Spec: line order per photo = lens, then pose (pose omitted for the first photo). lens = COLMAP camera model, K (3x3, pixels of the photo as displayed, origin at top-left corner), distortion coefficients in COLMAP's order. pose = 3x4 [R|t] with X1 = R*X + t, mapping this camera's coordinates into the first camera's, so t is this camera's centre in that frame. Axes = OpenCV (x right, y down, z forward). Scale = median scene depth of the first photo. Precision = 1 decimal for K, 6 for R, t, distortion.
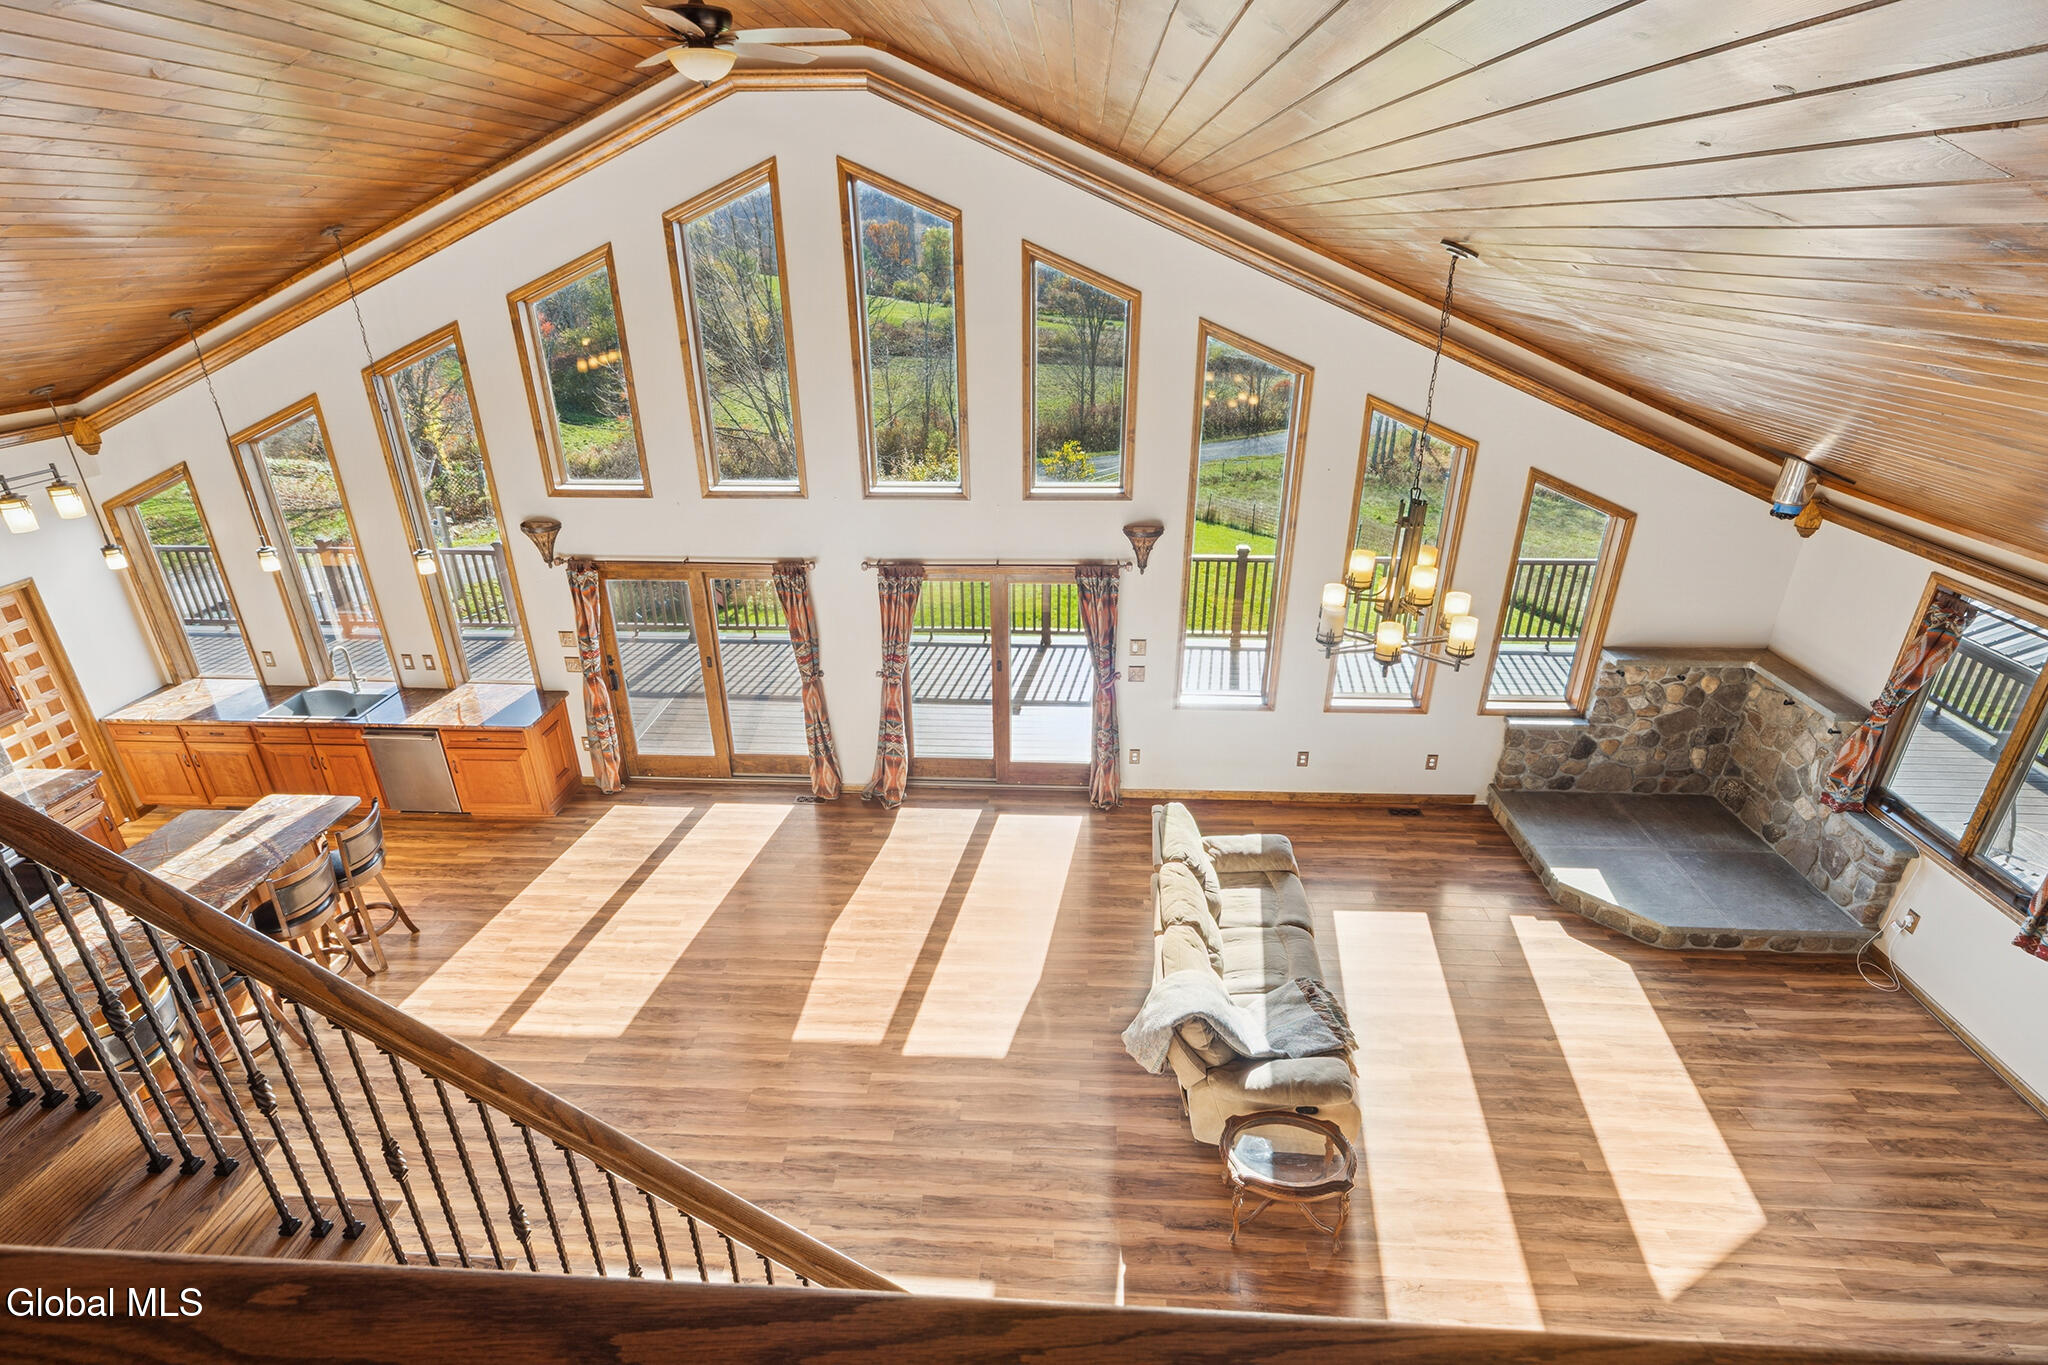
lens RADIAL K [[976.4, 0, 1025.1], [0, 976.4, 675.7], [0, 0, 1]] dist [-0.001525, -0.000540]
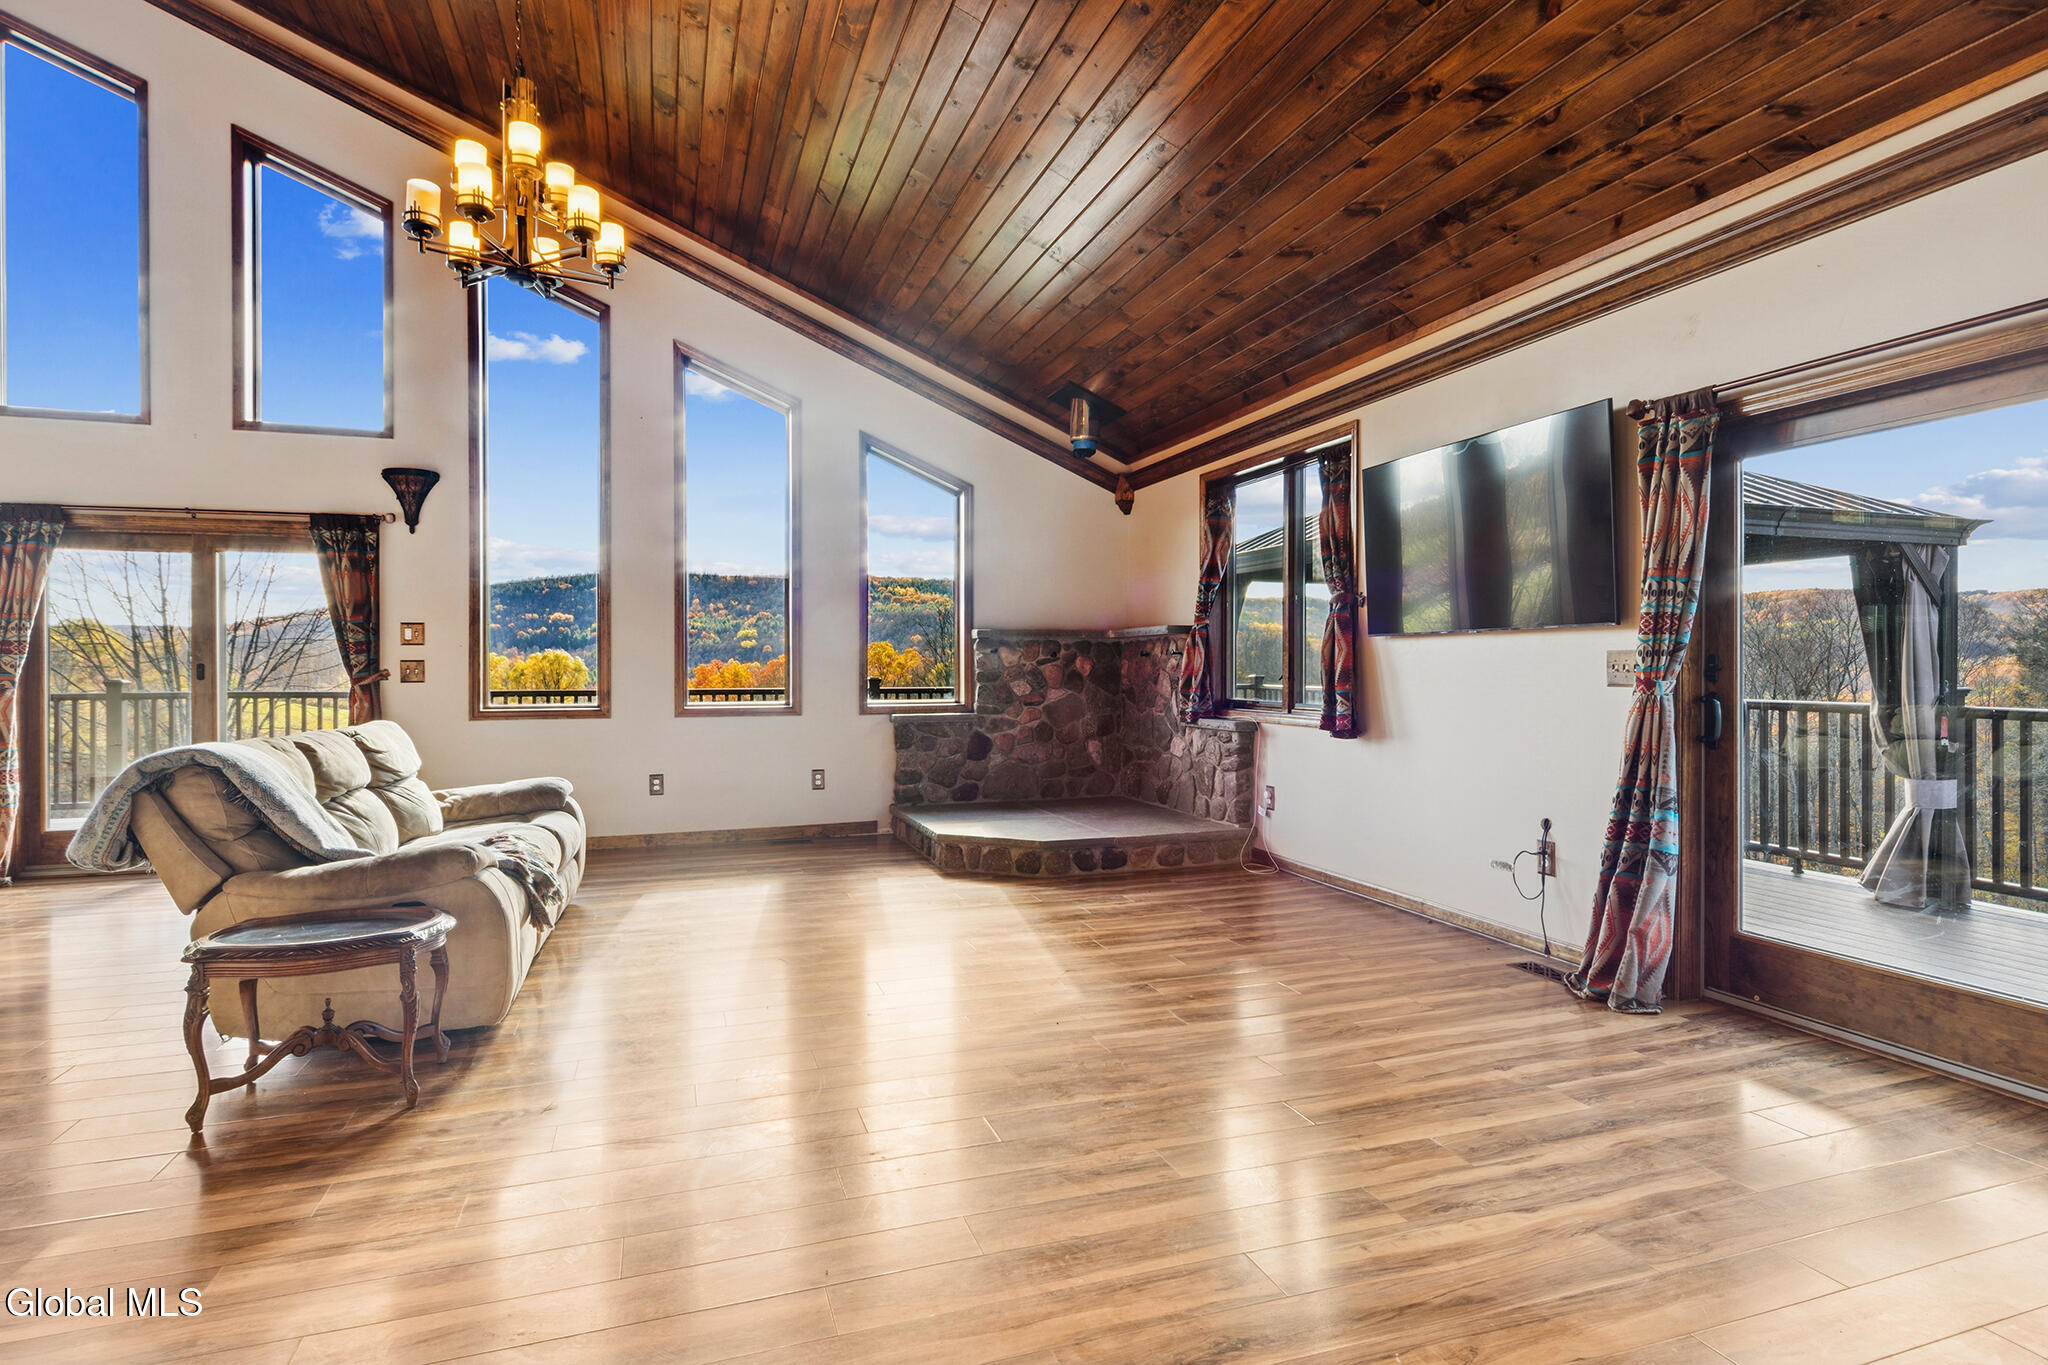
lens RADIAL K [[1037.2, 0, 1022.6], [0, 1037.2, 668.0], [0, 0, 1]] dist [0.001020, 0.000058]
pose [[0.923893, 0.001414, 0.382649, 0.249613], [0.156980, 0.910569, -0.382389, 0.387689], [-0.348969, 0.413355, 0.841046, 0.157696]]
